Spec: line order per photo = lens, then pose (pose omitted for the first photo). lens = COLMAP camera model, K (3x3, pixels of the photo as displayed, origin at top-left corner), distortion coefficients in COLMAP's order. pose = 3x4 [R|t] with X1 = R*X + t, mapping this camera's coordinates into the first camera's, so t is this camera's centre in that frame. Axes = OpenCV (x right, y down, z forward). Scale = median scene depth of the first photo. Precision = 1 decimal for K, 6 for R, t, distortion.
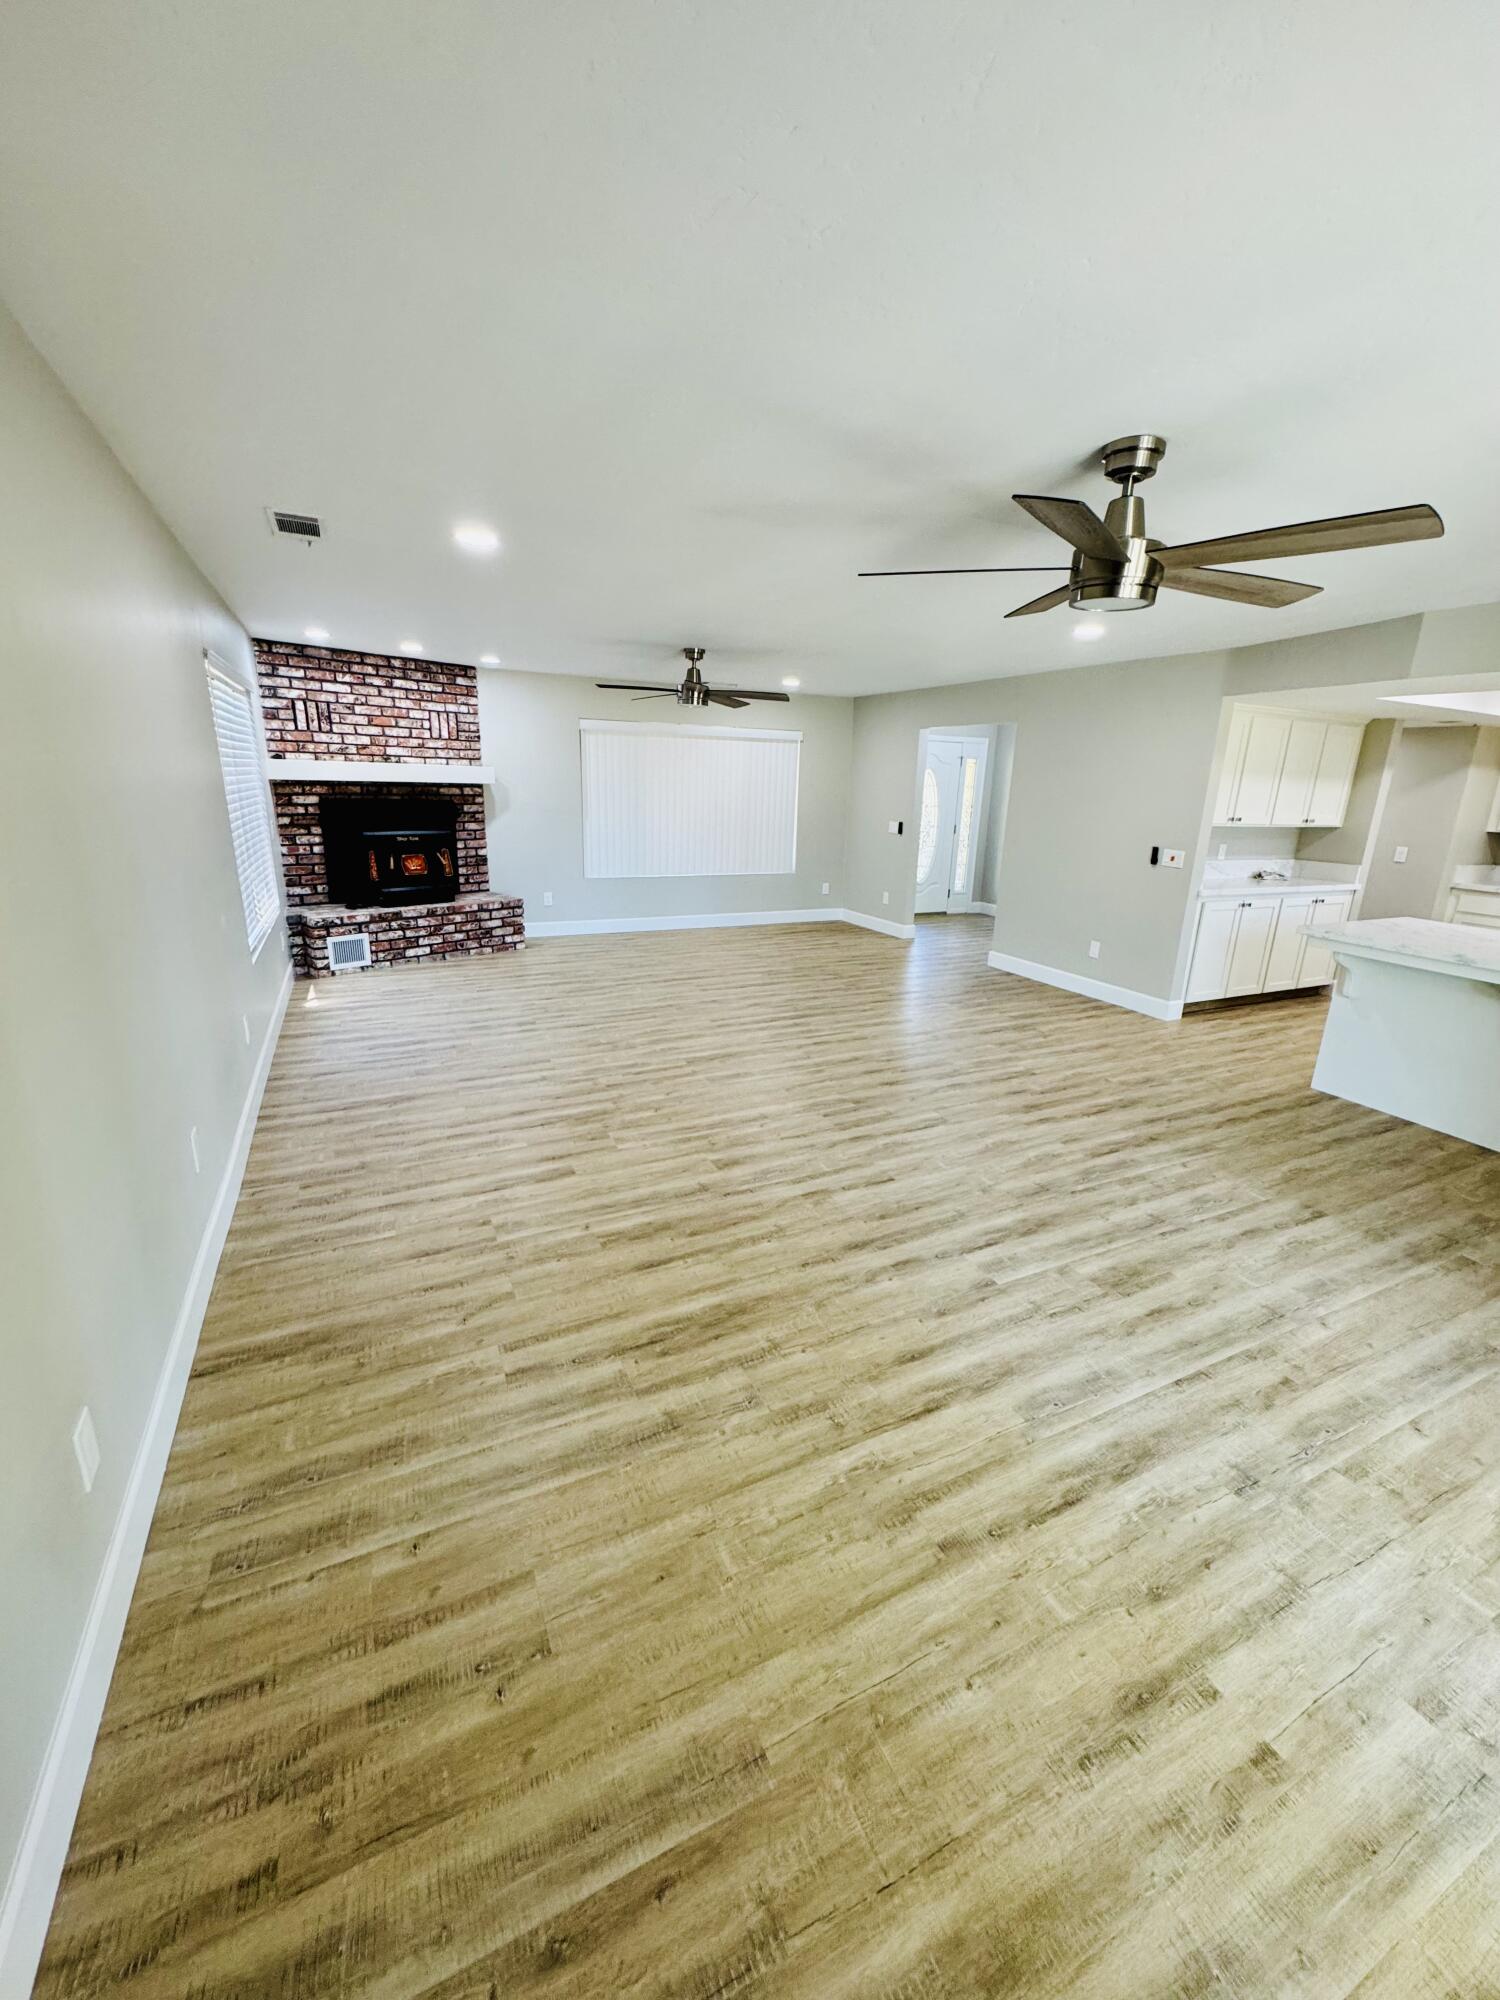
lens RADIAL K [[796.5, 0, 754.0], [0, 796.5, 1002.6], [0, 0, 1]] dist [-0.002737, 0.000775]
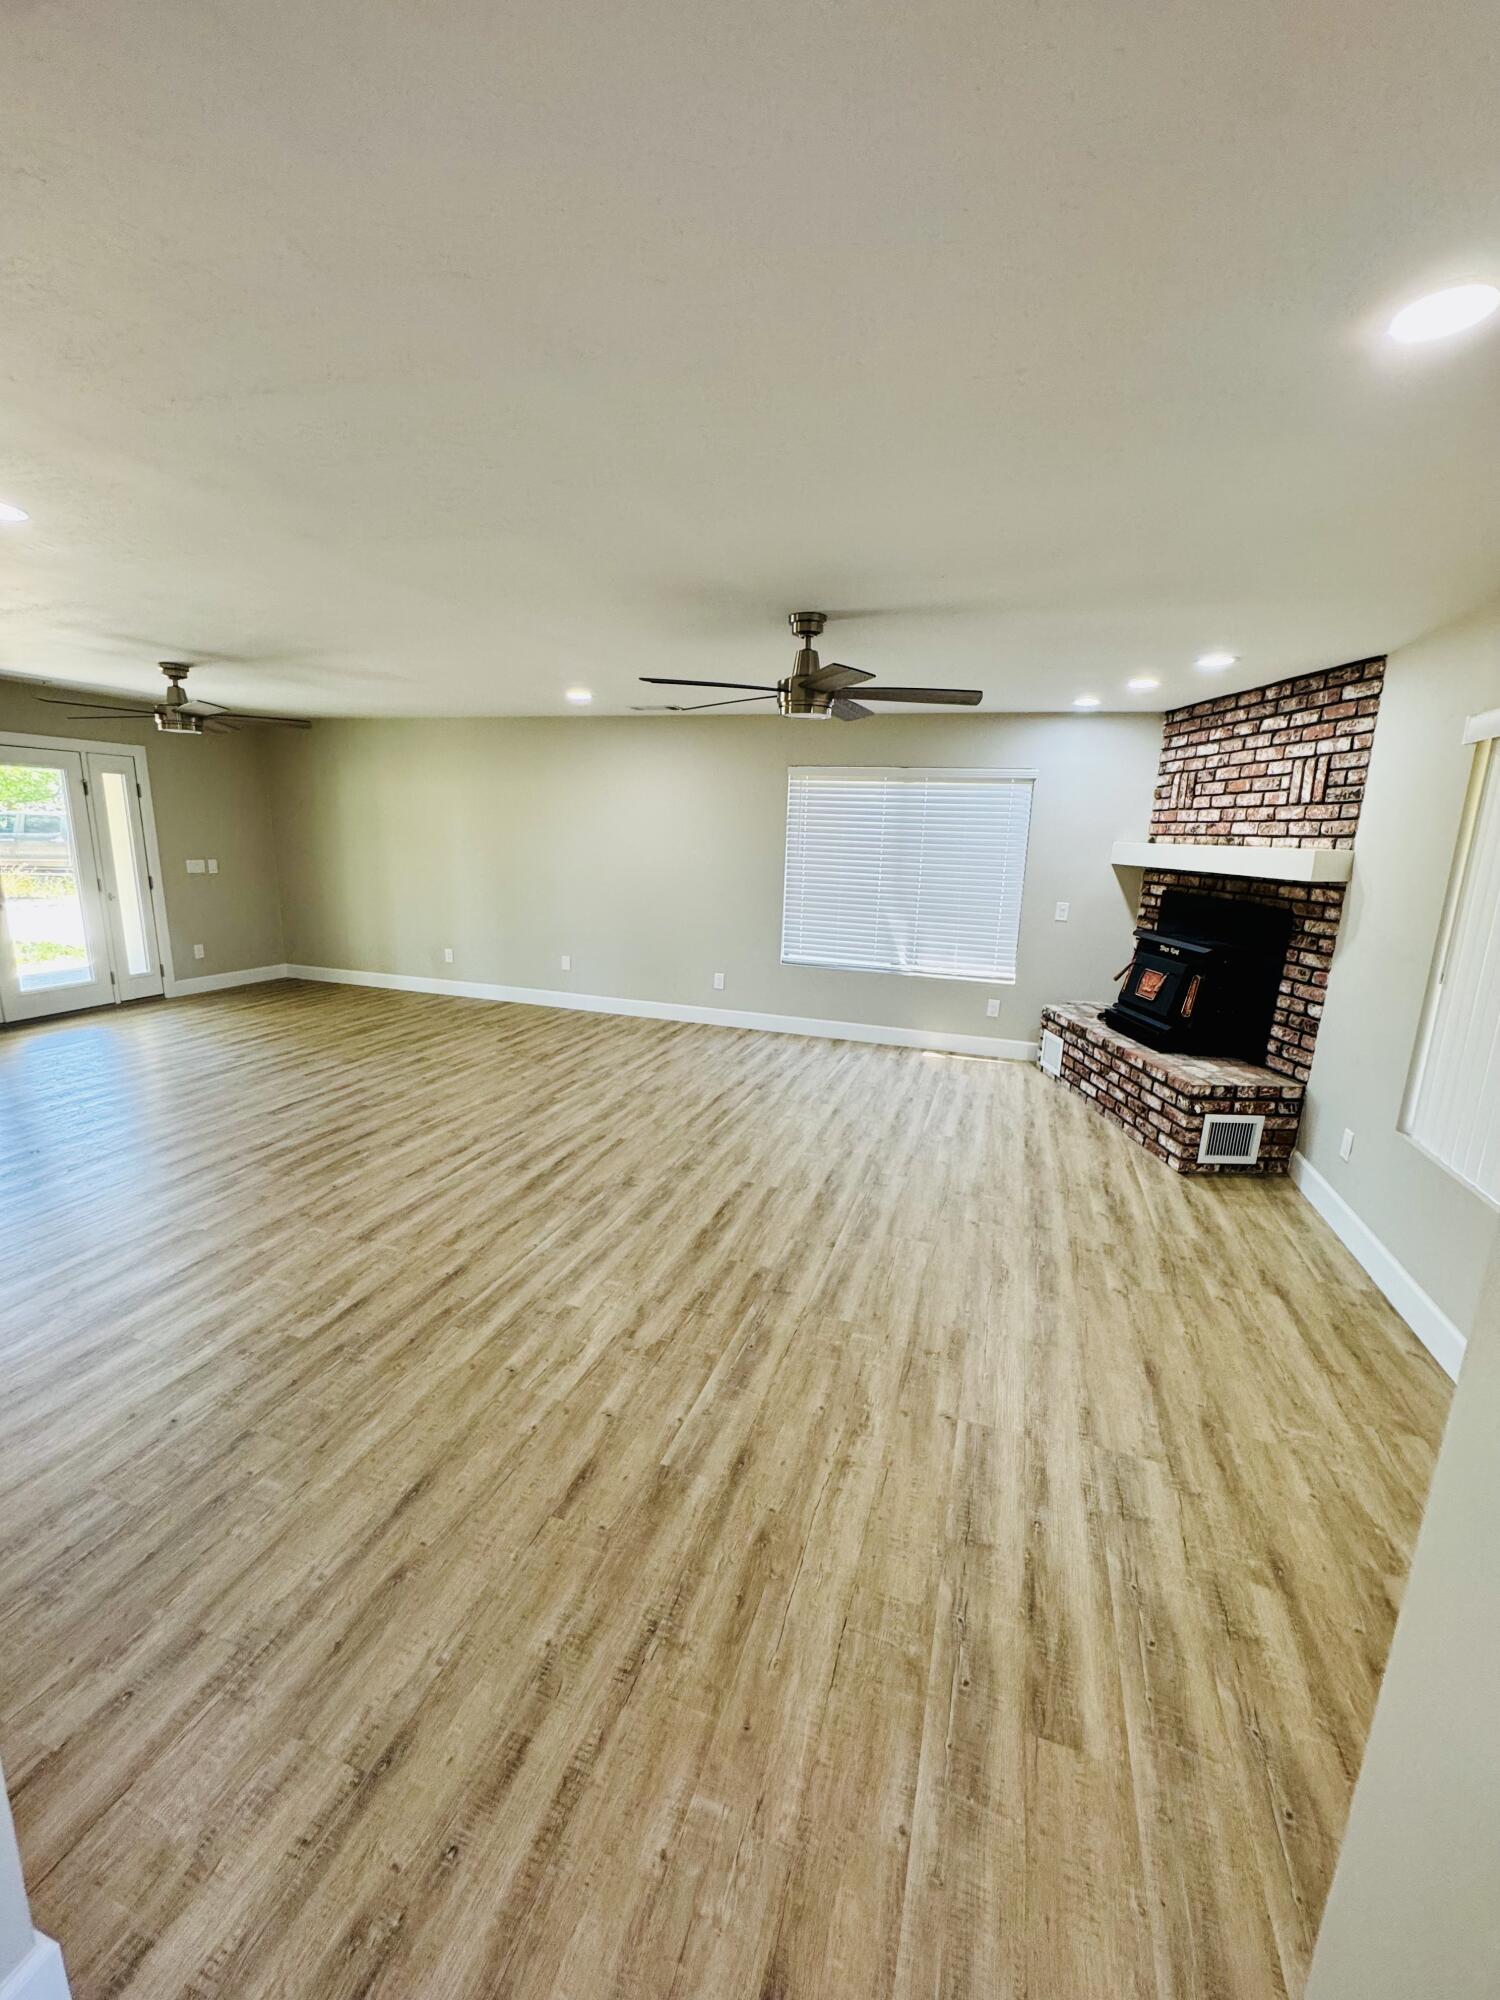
lens RADIAL K [[796.5, 0, 754.0], [0, 796.5, 1002.6], [0, 0, 1]] dist [-0.002737, 0.000775]
pose [[-0.693266, 0.098582, -0.713907, 0.644104], [-0.248677, 0.897036, 0.365358, -0.663886], [0.676418, 0.430823, -0.597369, 2.403615]]
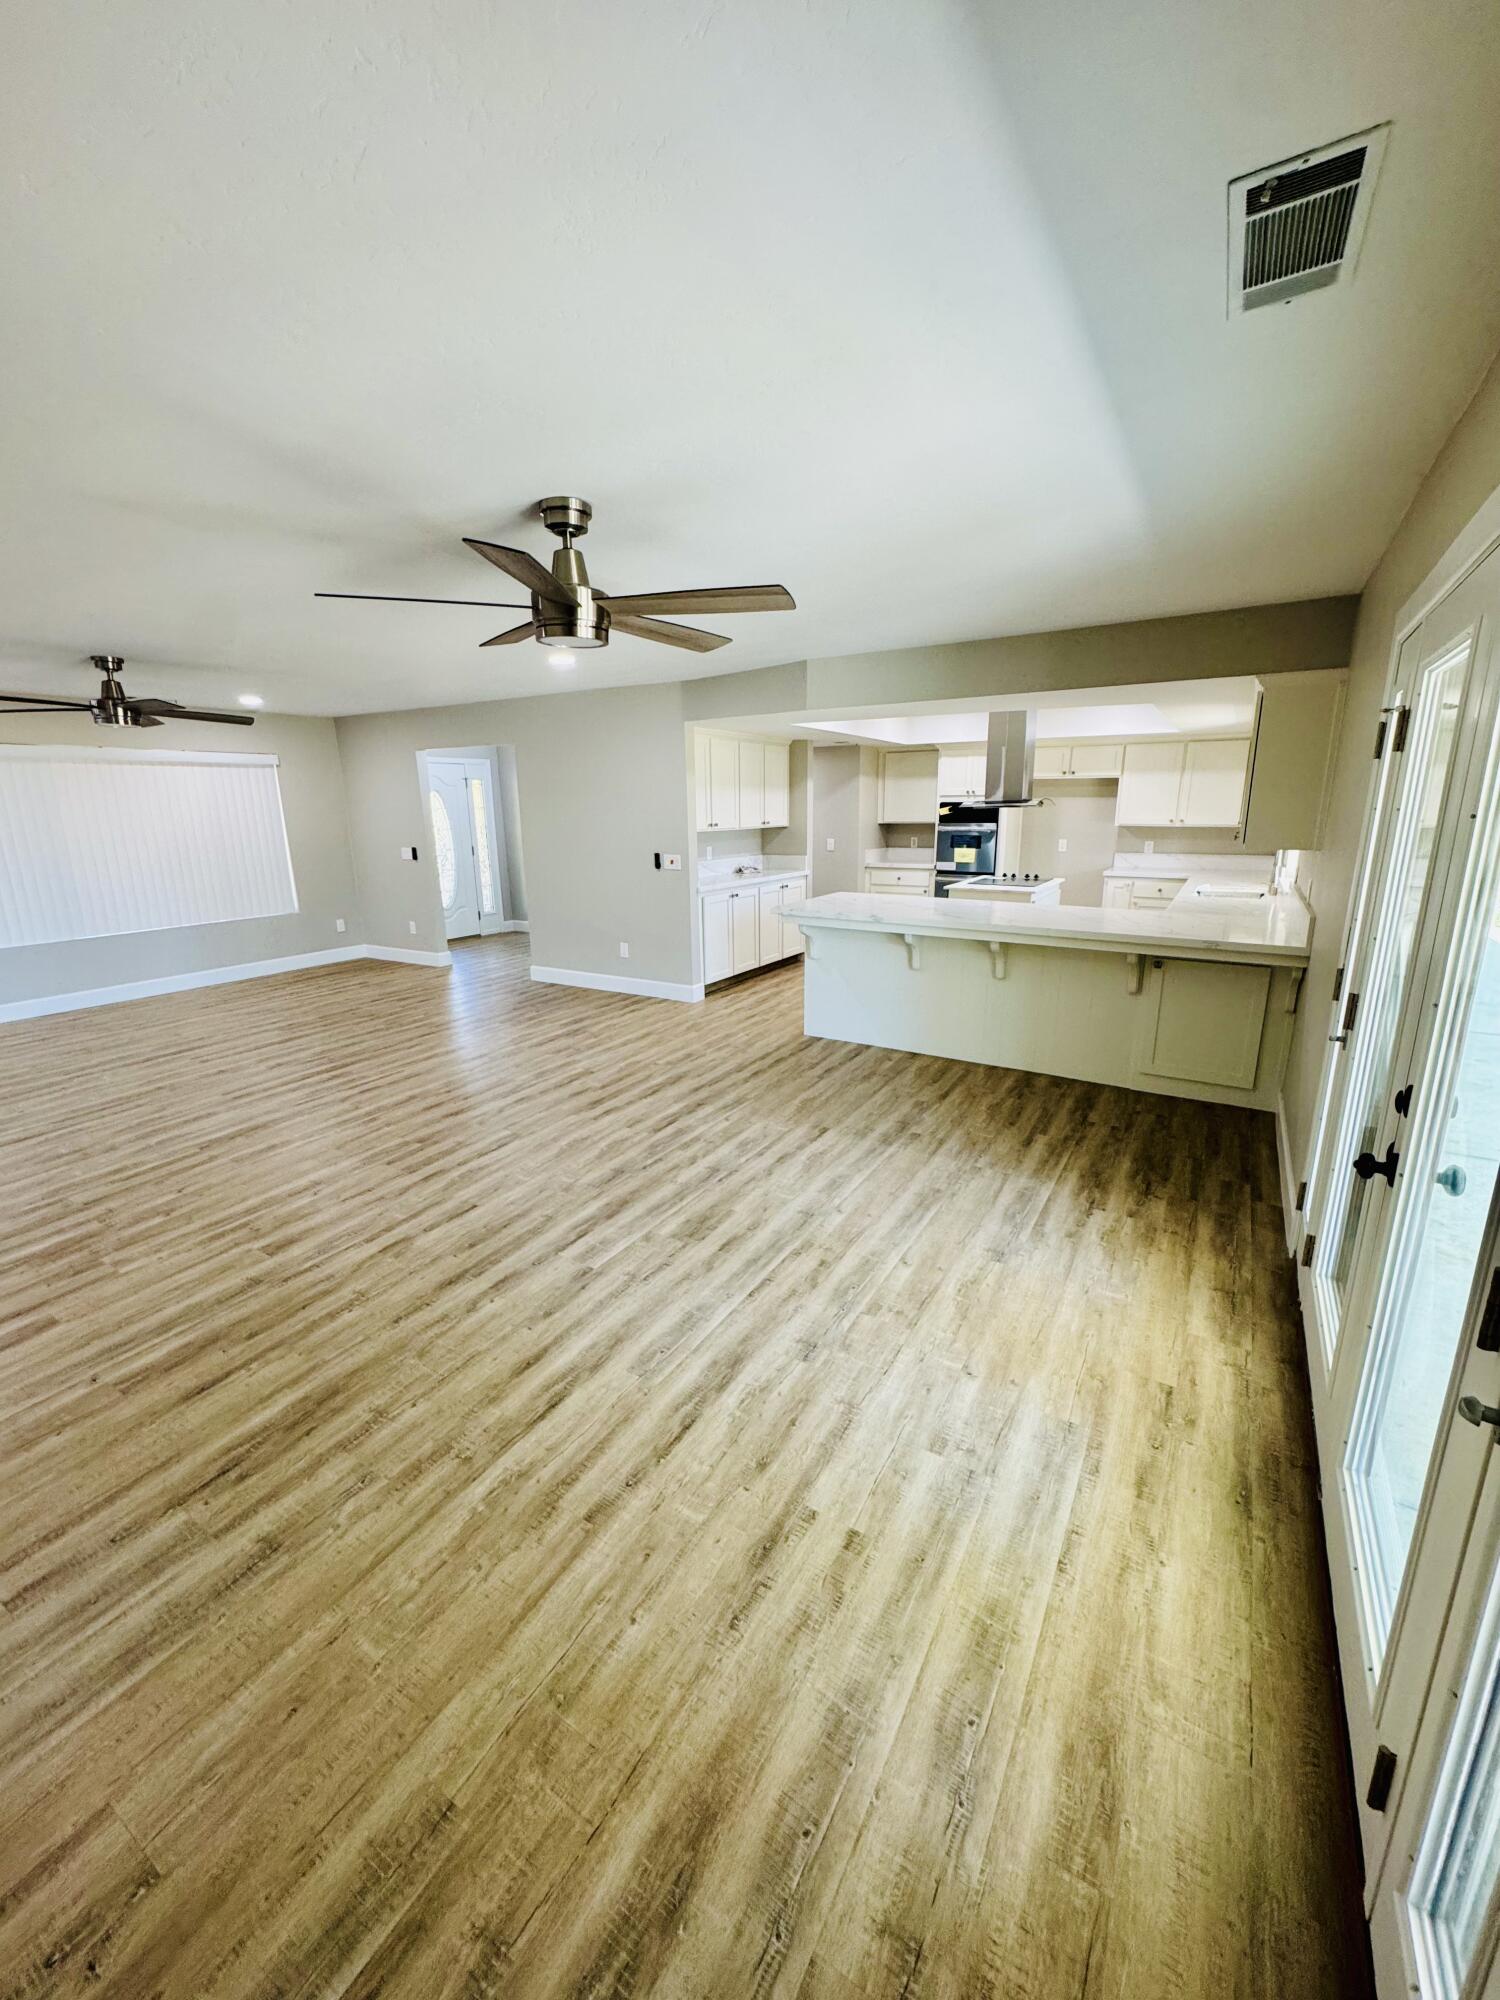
lens RADIAL K [[796.5, 0, 754.0], [0, 796.5, 1002.6], [0, 0, 1]] dist [-0.002737, 0.000775]
pose [[0.837025, -0.171791, 0.519498, -0.005817], [0.183635, 0.982565, 0.029045, 0.009308], [-0.515430, 0.071087, 0.853978, -0.036329]]
